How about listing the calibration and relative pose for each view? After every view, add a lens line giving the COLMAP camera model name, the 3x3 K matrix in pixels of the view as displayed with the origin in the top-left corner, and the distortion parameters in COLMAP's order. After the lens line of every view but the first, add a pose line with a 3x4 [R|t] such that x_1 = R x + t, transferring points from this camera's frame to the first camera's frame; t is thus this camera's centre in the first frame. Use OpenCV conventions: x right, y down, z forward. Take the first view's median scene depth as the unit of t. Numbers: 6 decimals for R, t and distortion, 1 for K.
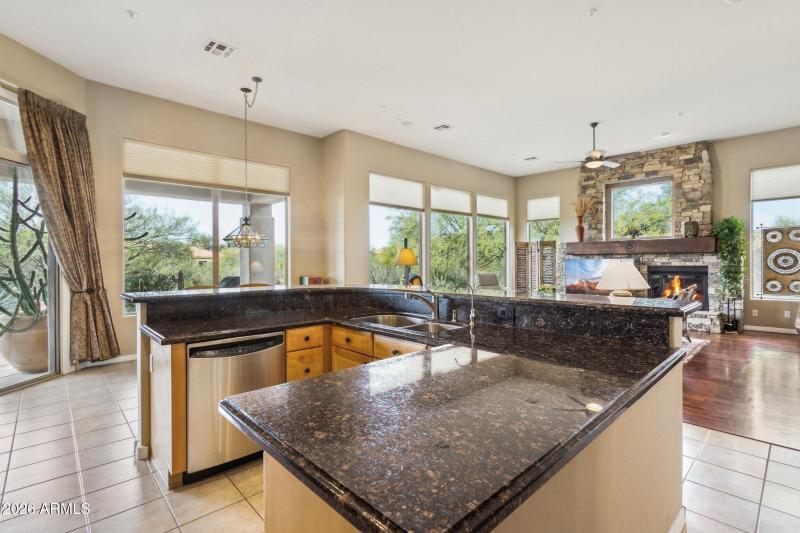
lens RADIAL K [[375.2, 0, 400.0], [0, 375.2, 266.5], [0, 0, 1]] dist [-0.002214, 0.000296]
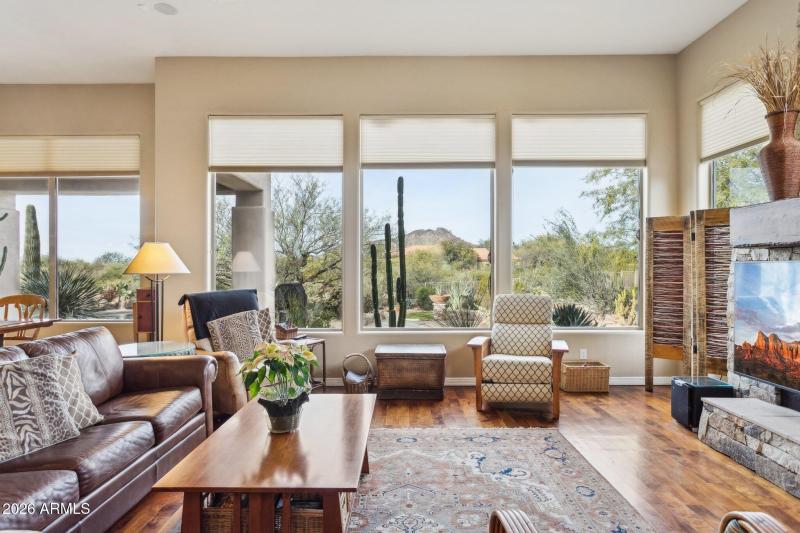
lens RADIAL K [[454.2, 0, 400.0], [0, 454.2, 266.5], [0, 0, 1]] dist [-0.003923, 0.000554]
pose [[0.730159, 0.005043, -0.683259, 0.604494], [-0.009484, 0.999951, -0.002755, -0.014265], [0.683212, 0.008492, 0.730171, 0.650486]]
